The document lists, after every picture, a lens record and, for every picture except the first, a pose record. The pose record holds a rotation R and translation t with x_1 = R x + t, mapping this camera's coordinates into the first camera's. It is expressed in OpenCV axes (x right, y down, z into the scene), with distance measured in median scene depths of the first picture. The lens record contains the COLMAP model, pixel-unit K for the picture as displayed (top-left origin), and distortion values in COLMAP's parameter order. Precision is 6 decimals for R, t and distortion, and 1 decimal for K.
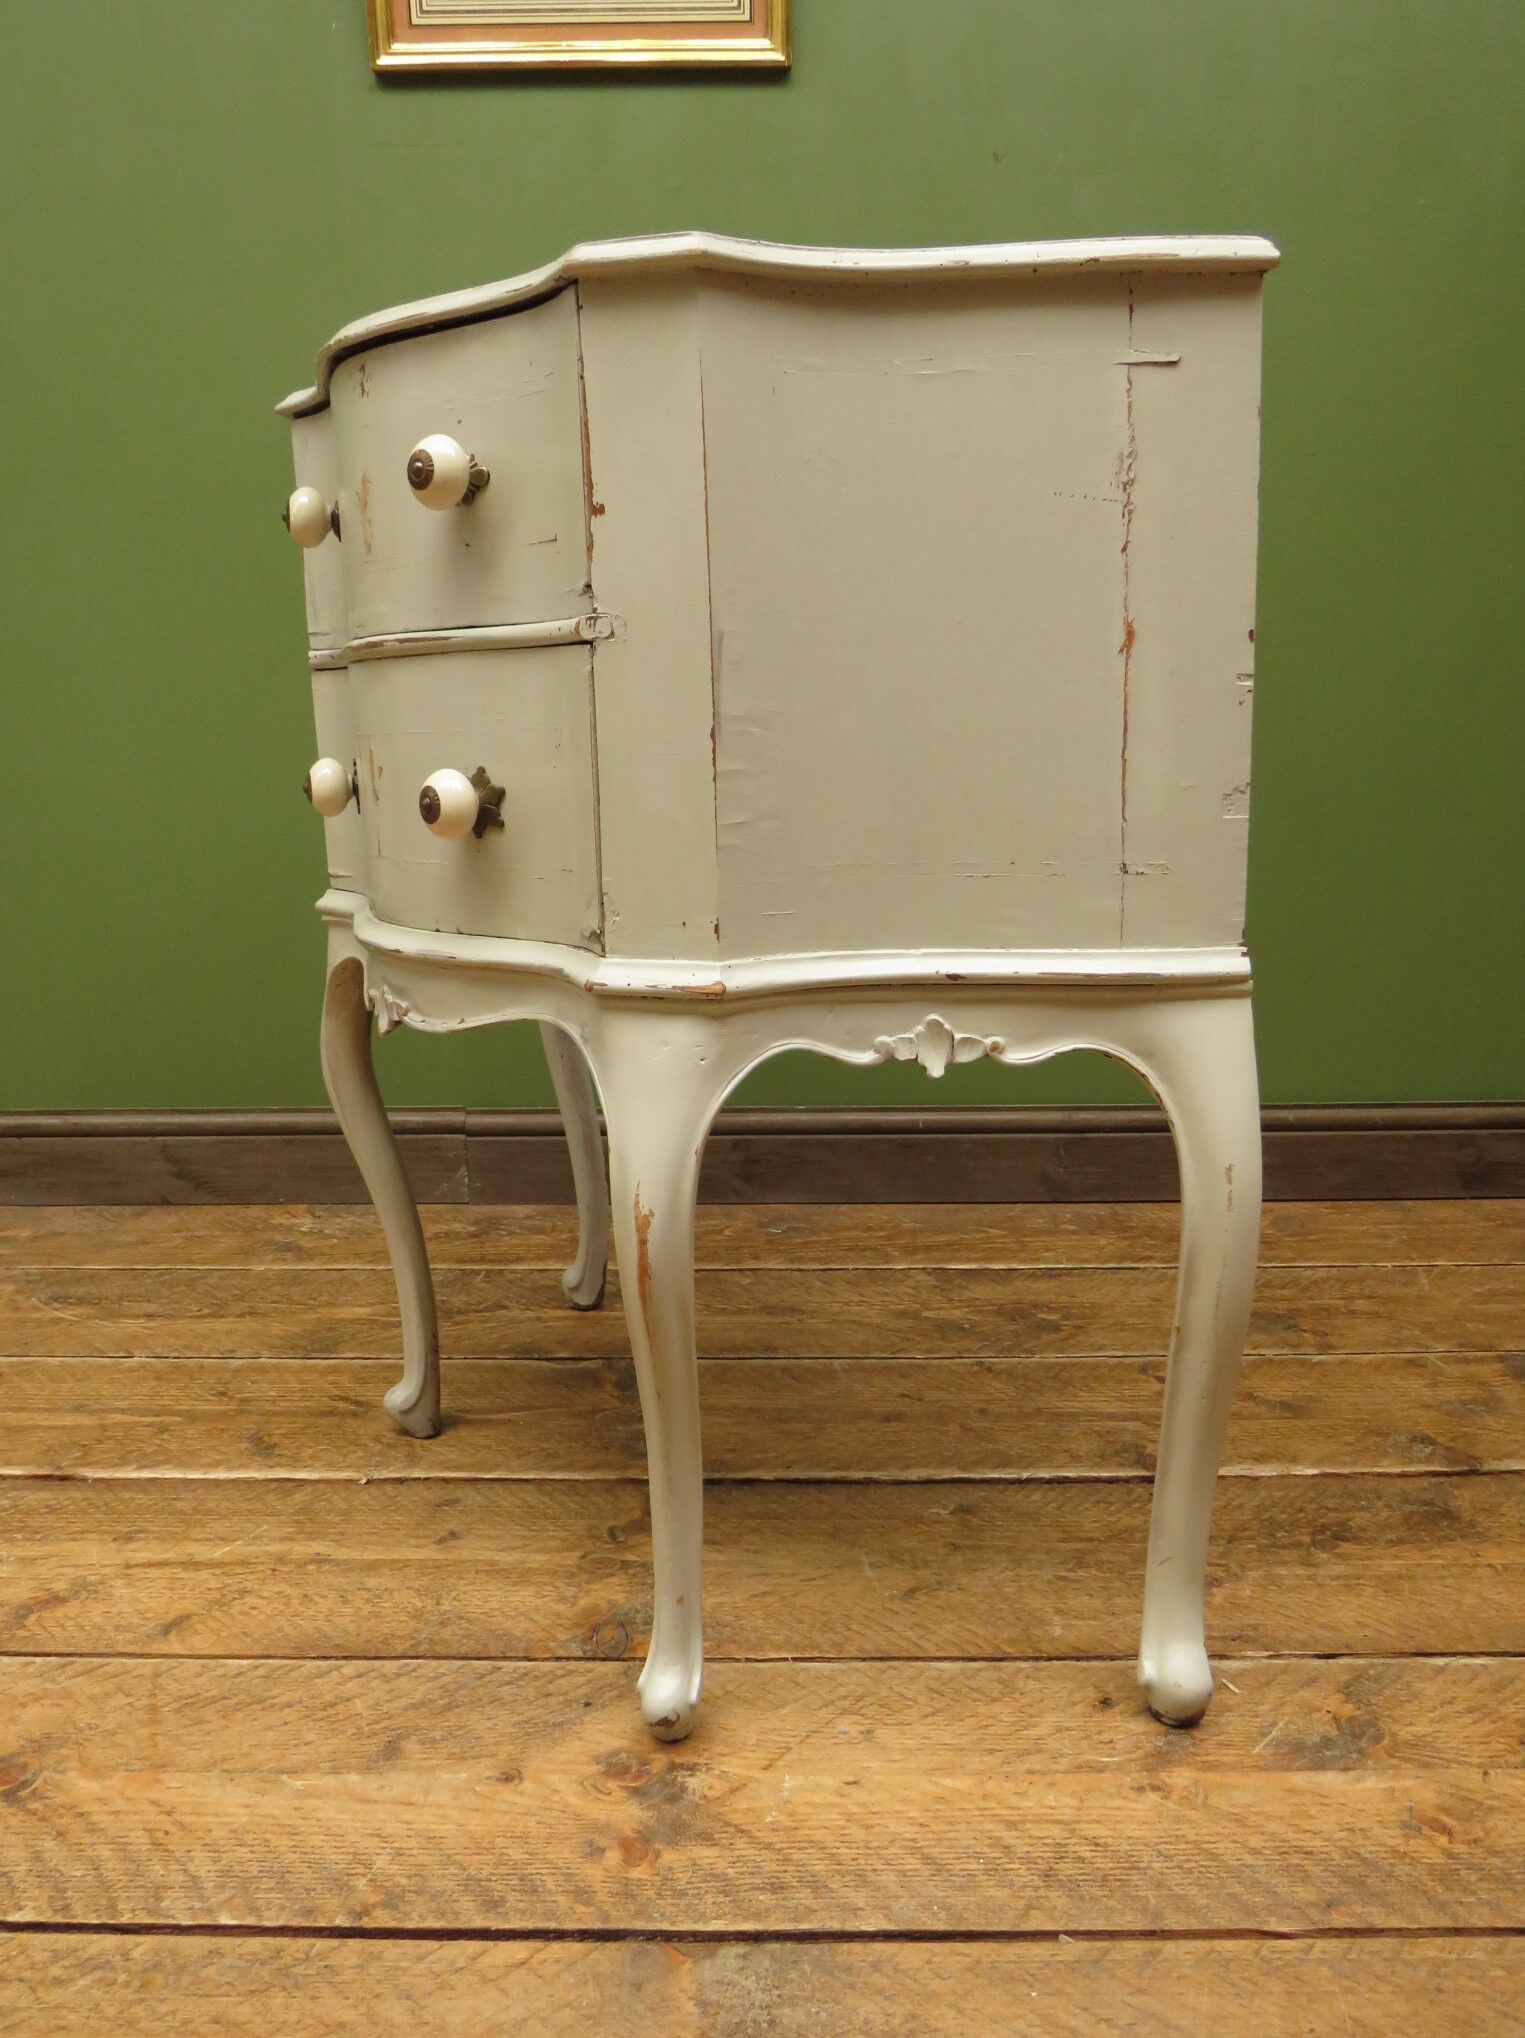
lens RADIAL K [[1533.2, 0, 755.6], [0, 1533.2, 973.3], [0, 0, 1]] dist [-0.019629, -0.007667]
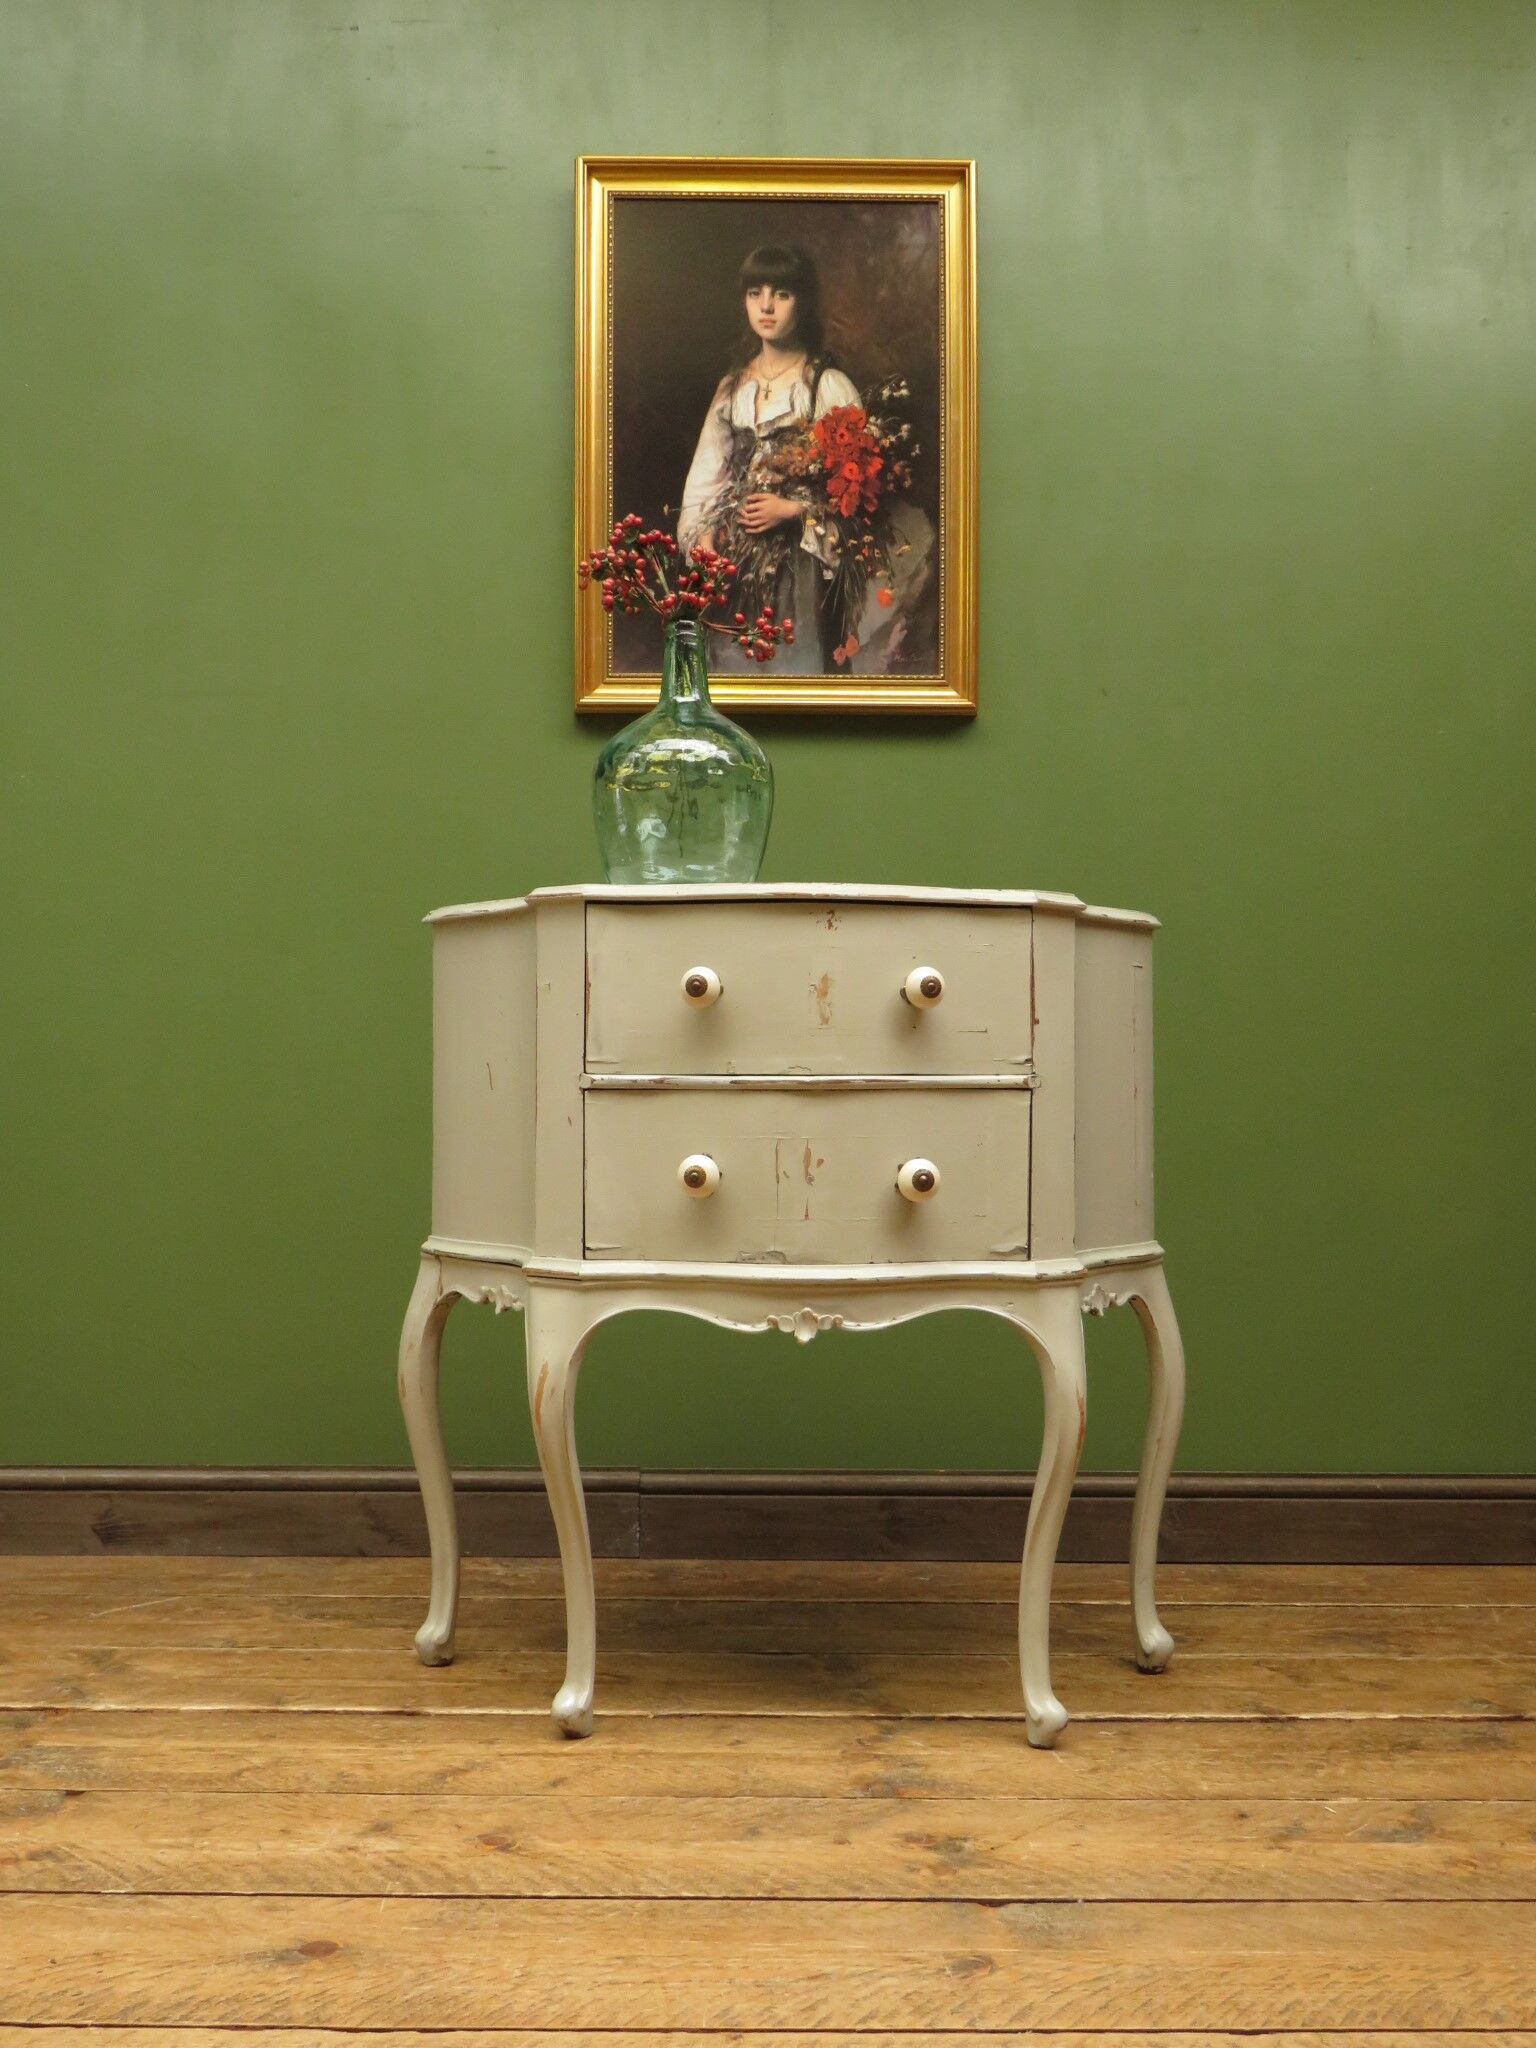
lens RADIAL K [[1993.4, 0, 780.3], [0, 1993.4, 1029.2], [0, 0, 1]] dist [0.003343, -0.013028]
pose [[0.999433, 0.017094, 0.028999, -0.227578], [-0.010721, 0.978252, -0.207140, 0.127014], [-0.031910, 0.206712, 0.977881, -0.812026]]
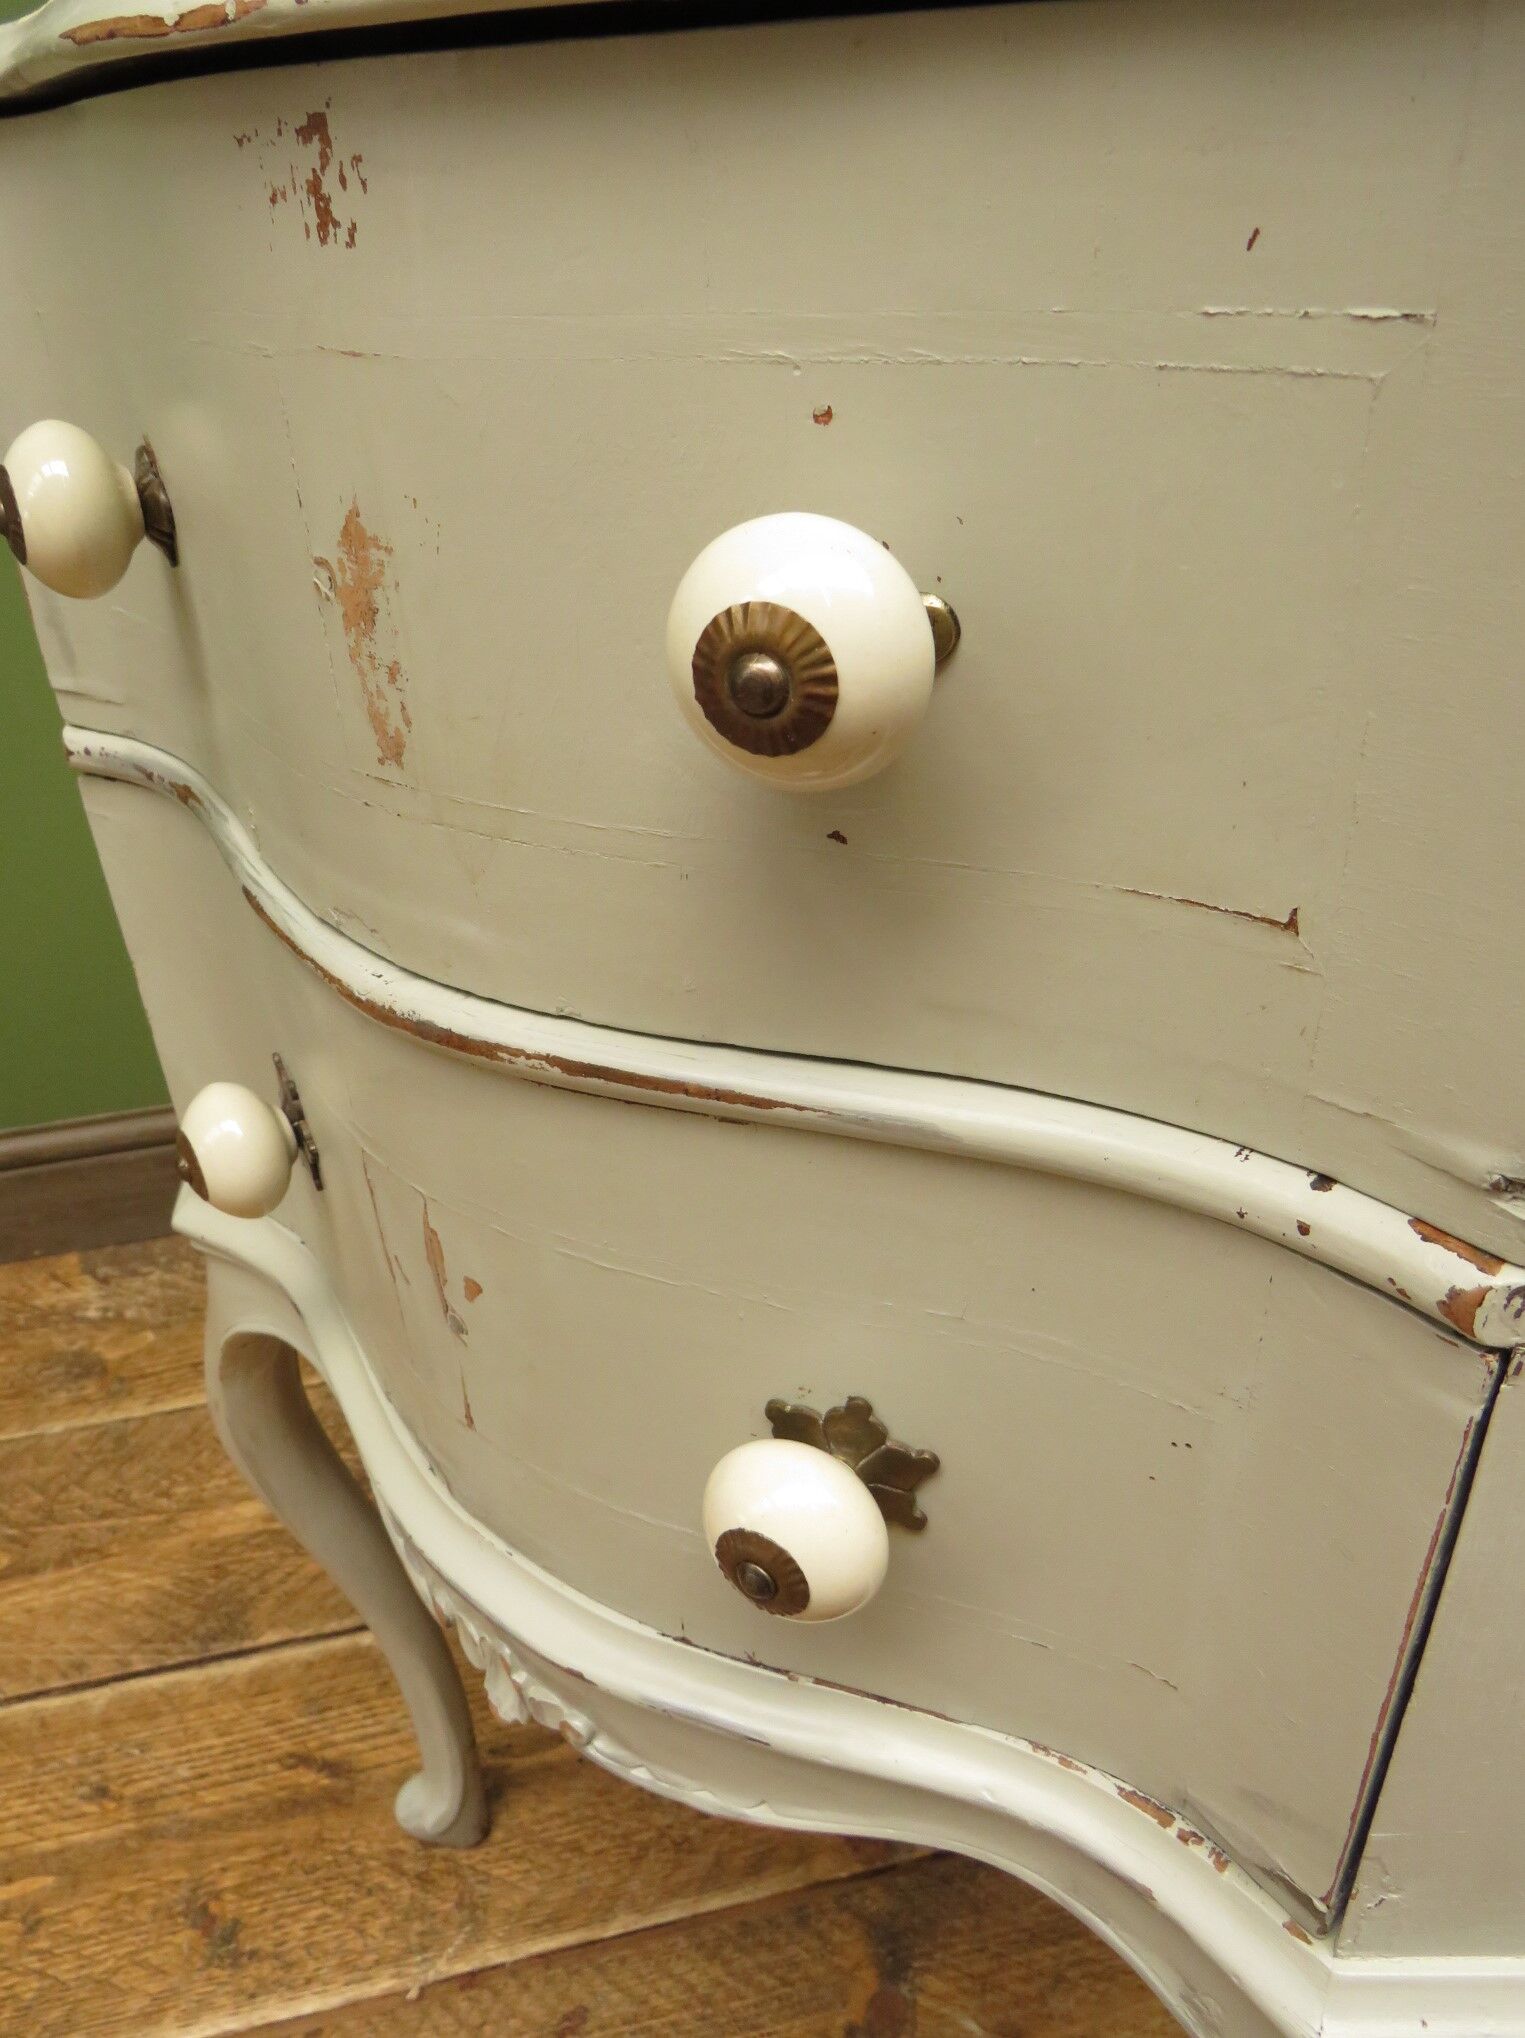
lens RADIAL K [[1550.9, 0, 751.7], [0, 1550.9, 1017.9], [0, 0, 1]] dist [-0.017699, -0.001373]
pose [[0.970394, -0.139194, 0.197382, -0.209698], [0.065072, 0.937684, 0.341341, -0.273975], [-0.232595, -0.318391, 0.918981, 0.563506]]
